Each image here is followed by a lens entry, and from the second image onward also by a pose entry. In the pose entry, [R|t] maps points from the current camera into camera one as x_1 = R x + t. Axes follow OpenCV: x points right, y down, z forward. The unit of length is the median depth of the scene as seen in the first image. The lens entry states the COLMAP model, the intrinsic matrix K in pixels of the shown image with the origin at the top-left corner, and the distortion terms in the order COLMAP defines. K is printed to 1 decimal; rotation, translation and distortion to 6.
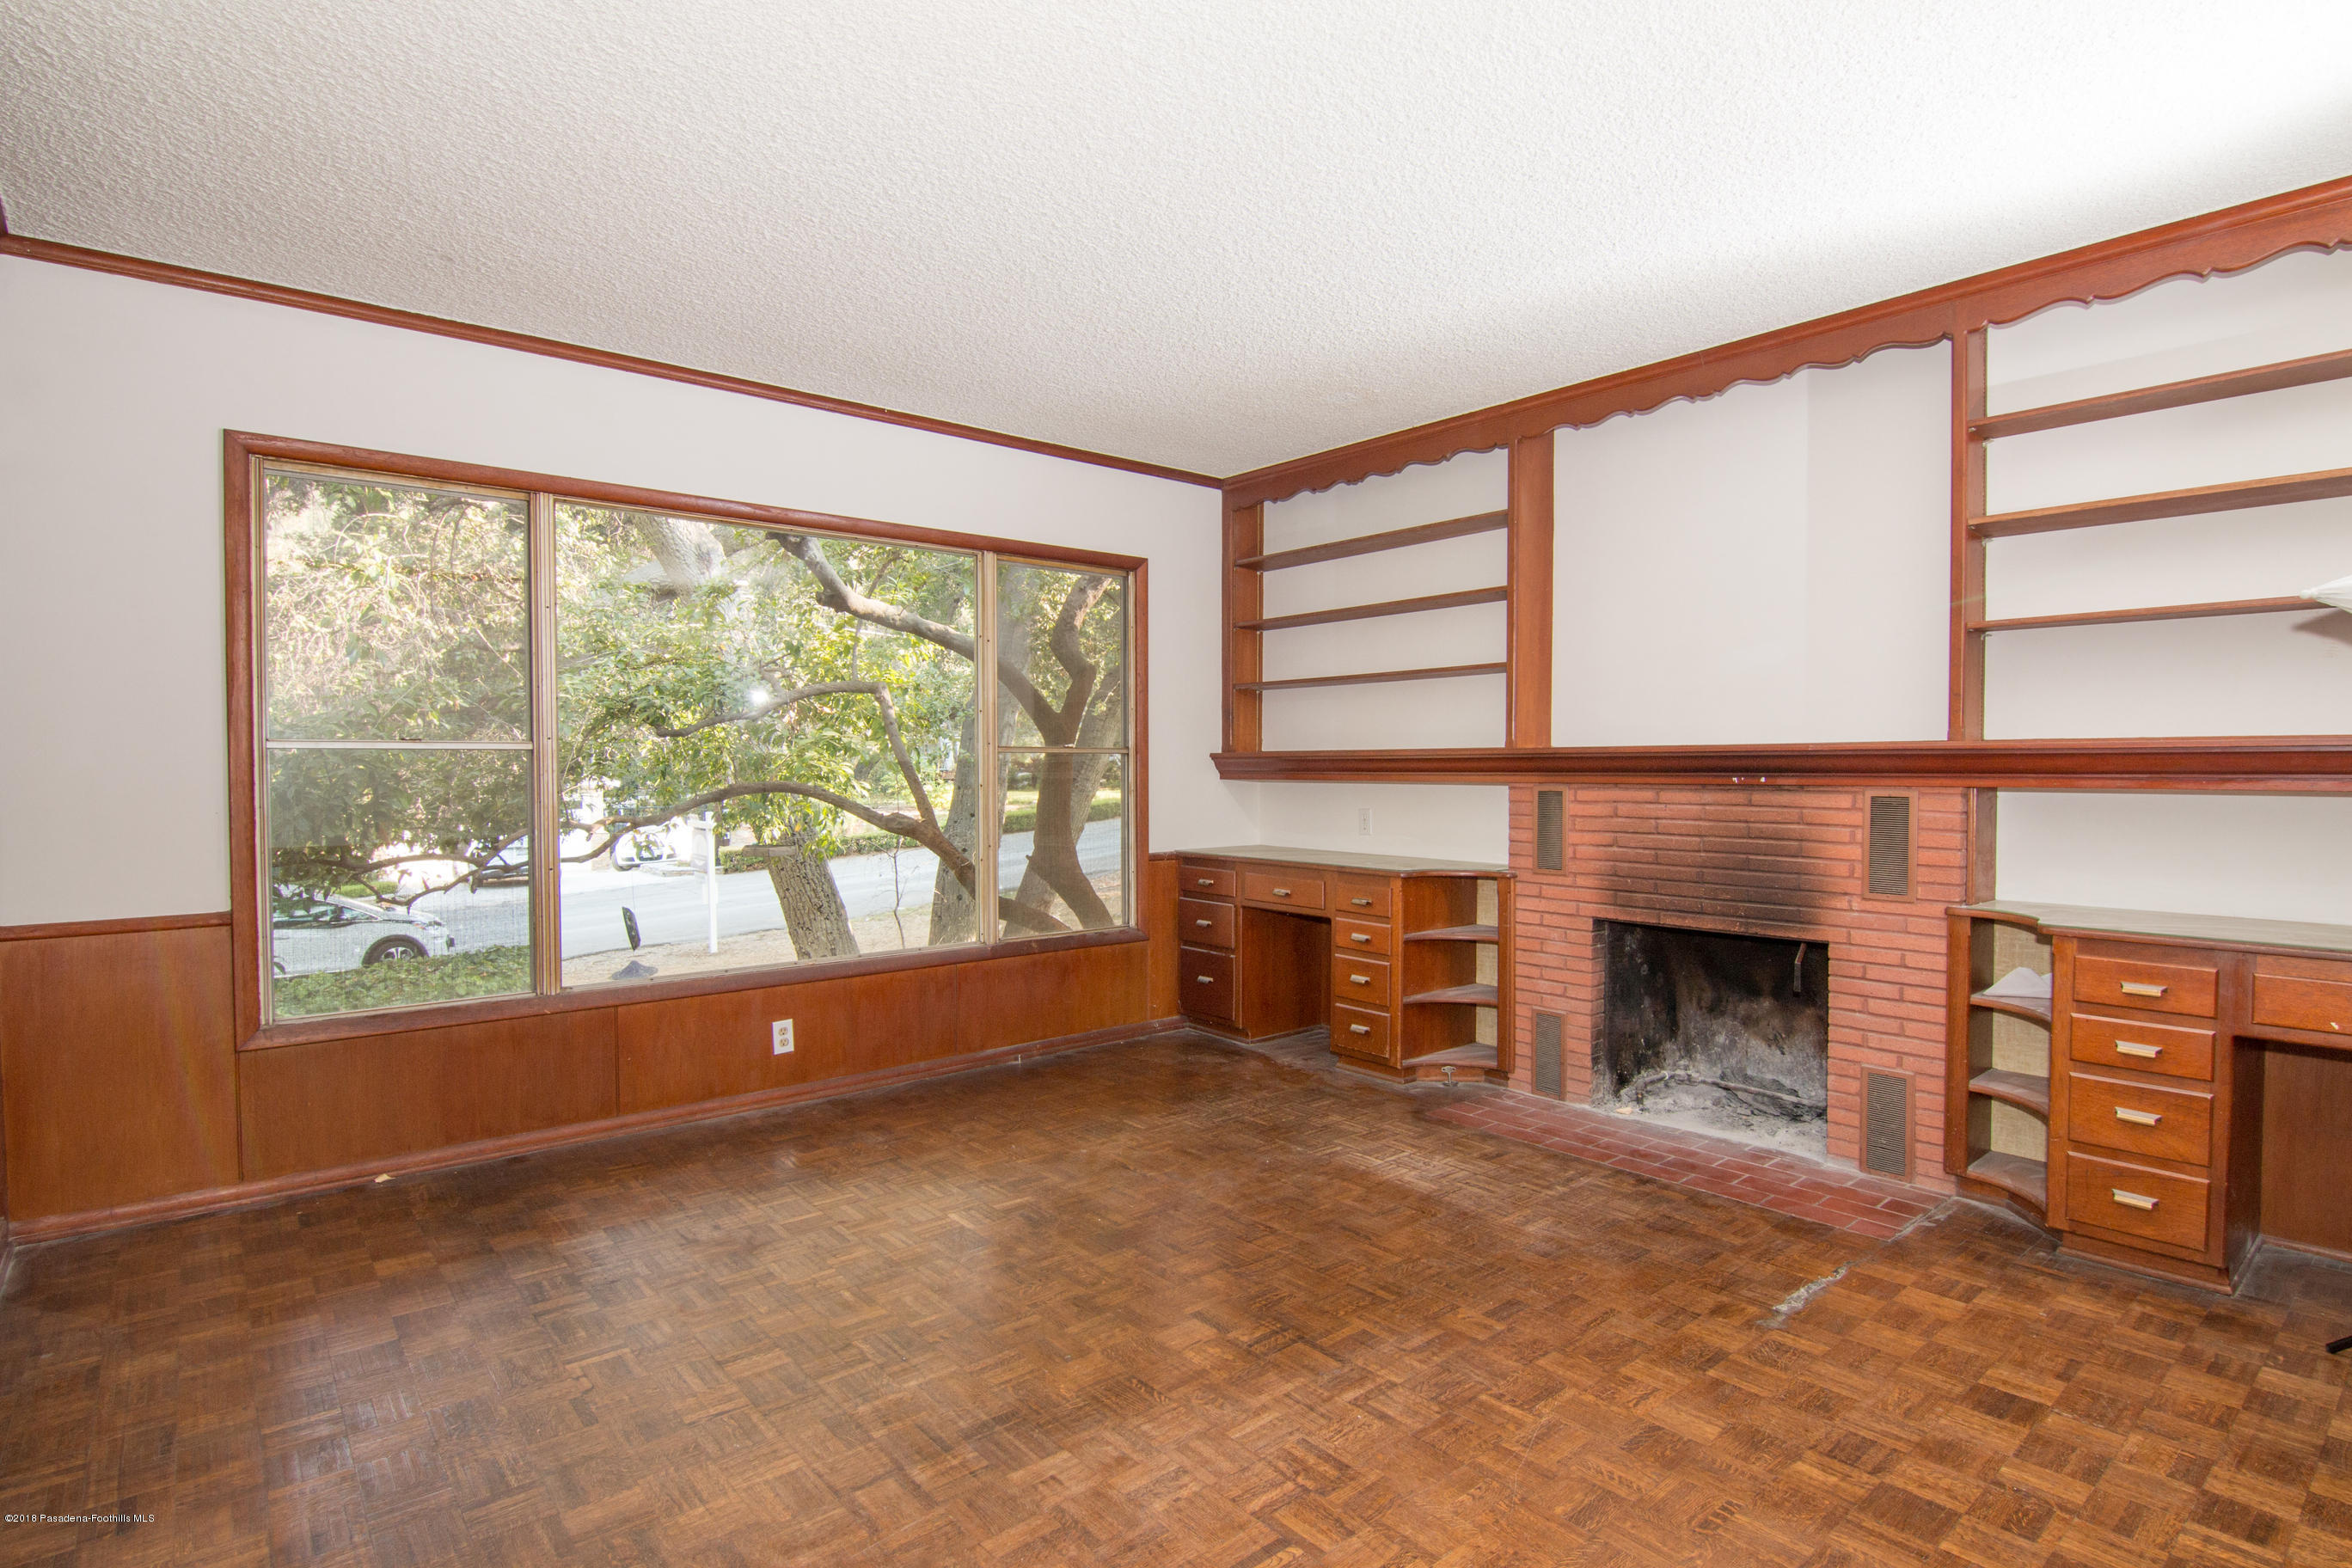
lens RADIAL K [[1196.8, 0, 1188.5], [0, 1196.8, 789.7], [0, 0, 1]] dist [-0.003405, -0.005580]
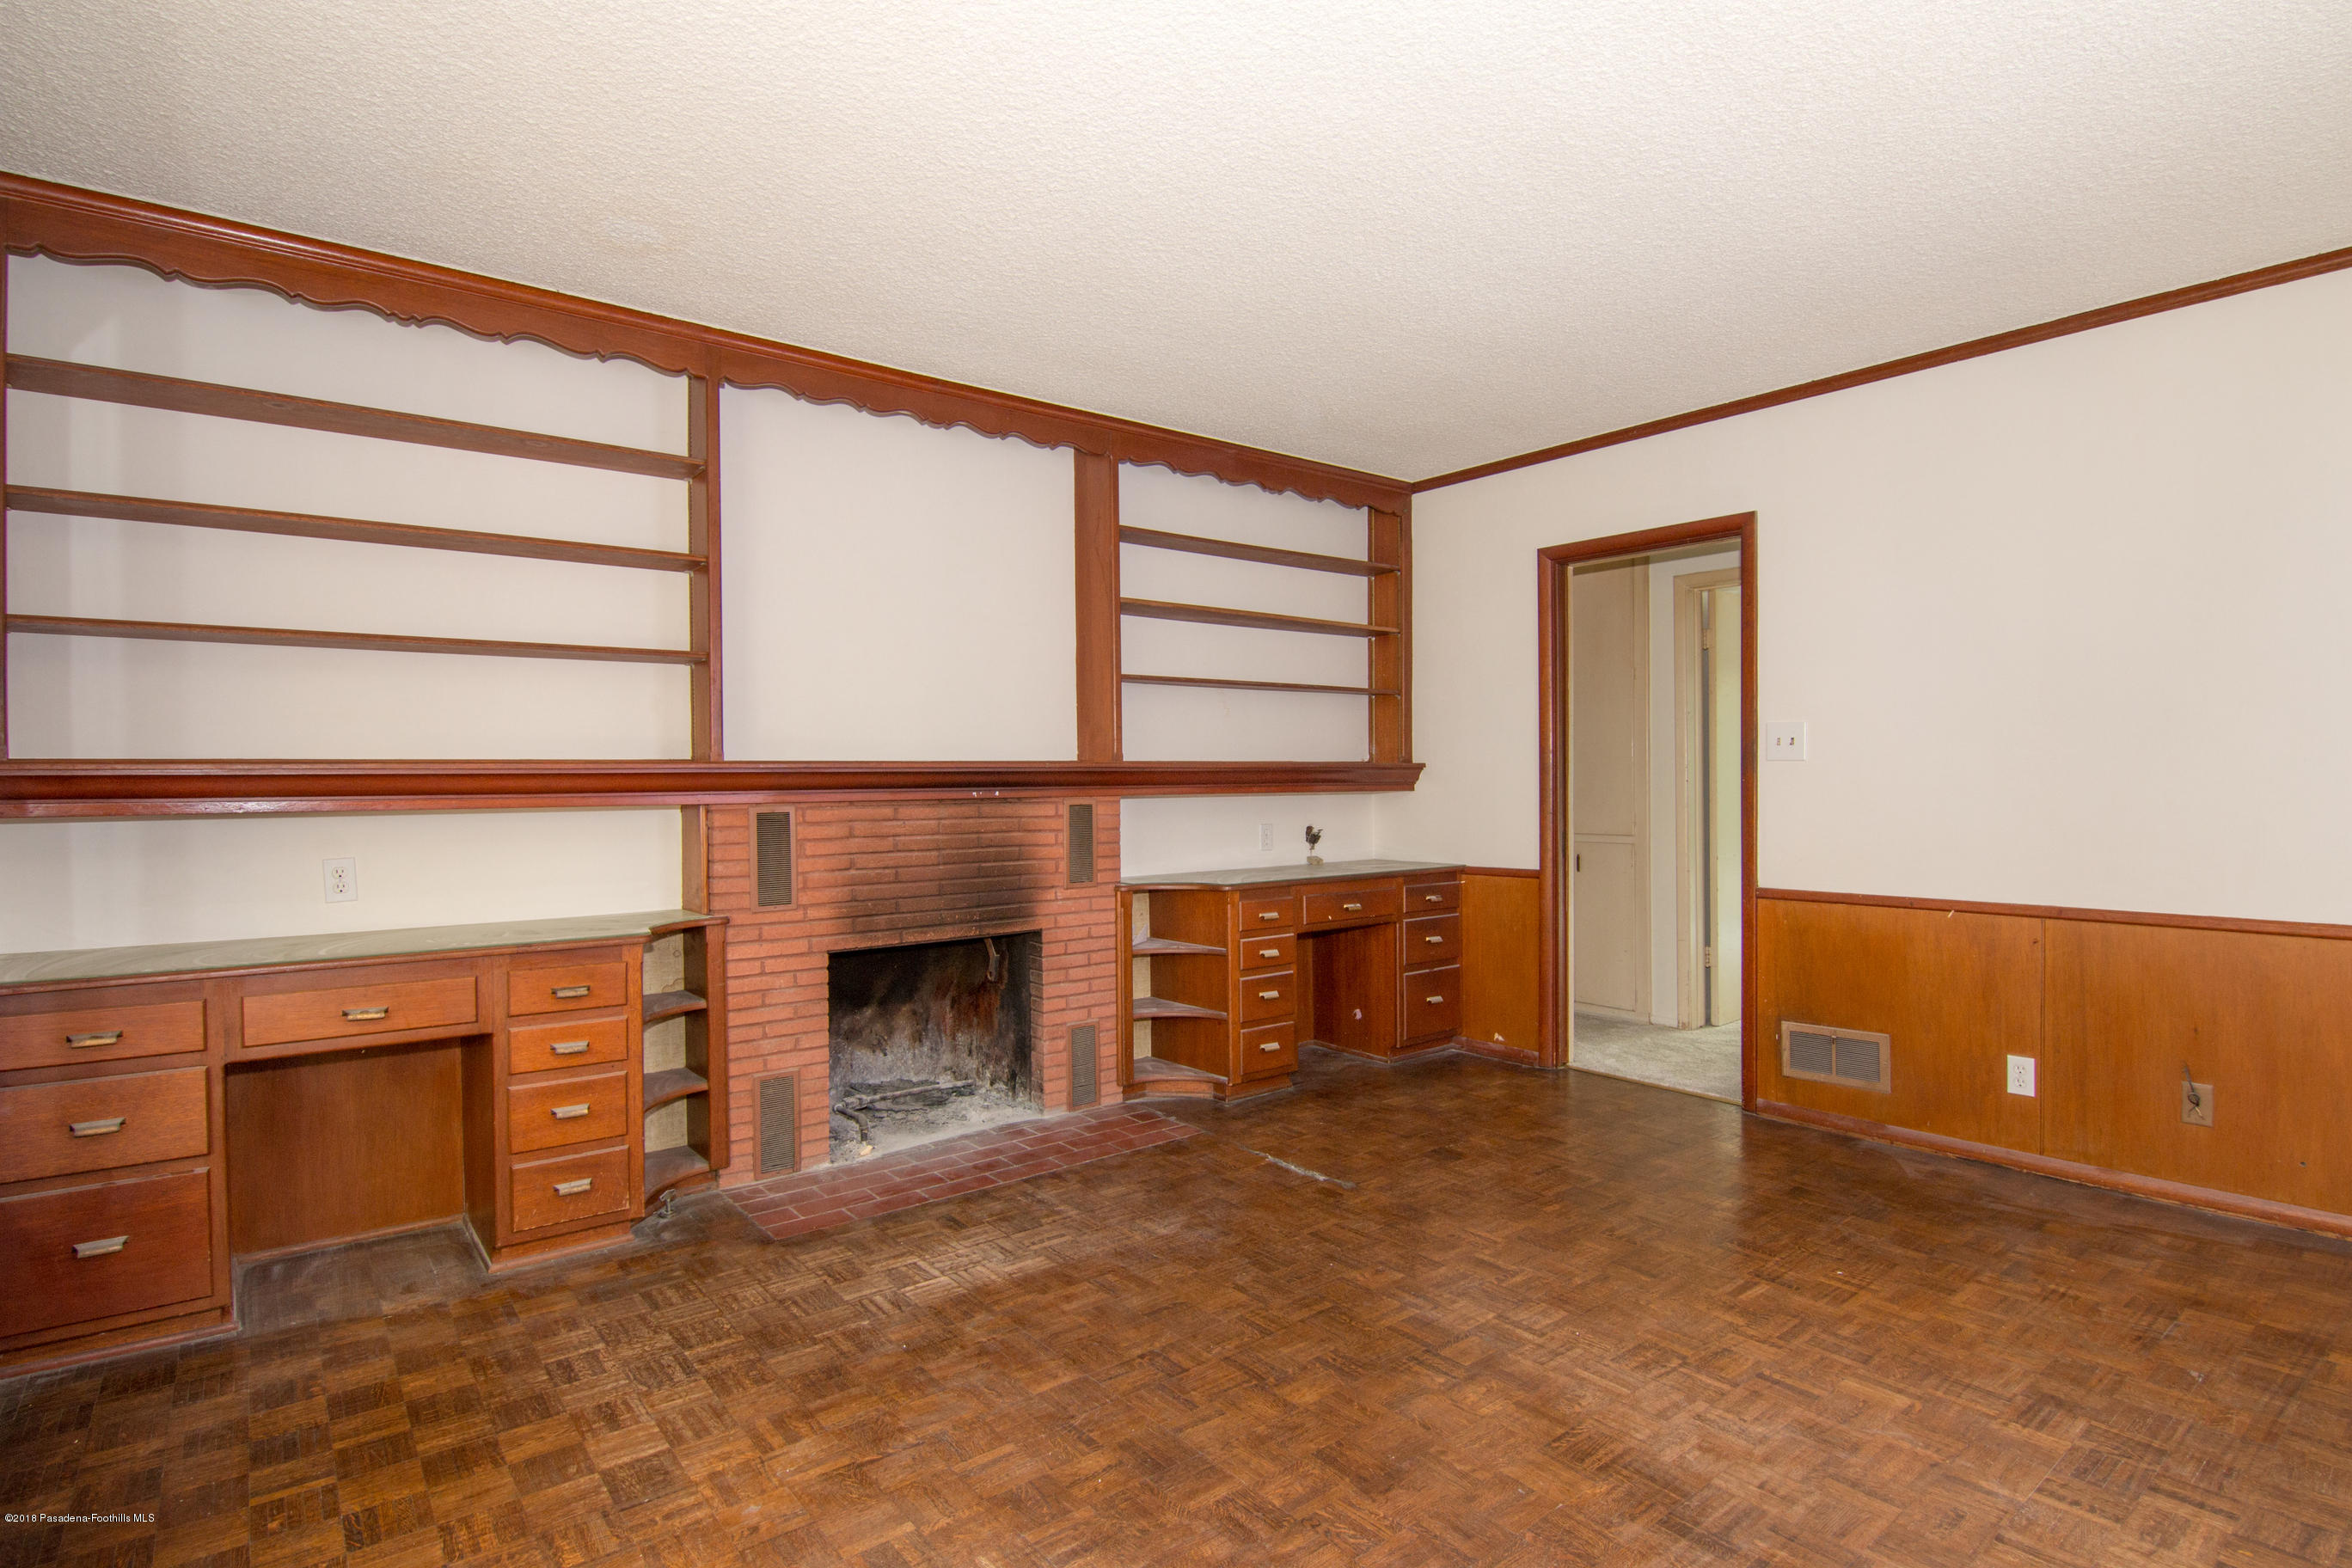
lens RADIAL K [[1196.8, 0, 1189.6], [0, 1196.8, 776.4], [0, 0, 1]] dist [-0.003405, -0.005580]
pose [[0.017003, -0.000705, 0.999855, -0.632902], [0.024116, 0.999709, 0.000295, -0.020581], [-0.999565, 0.024108, 0.017015, 0.811863]]
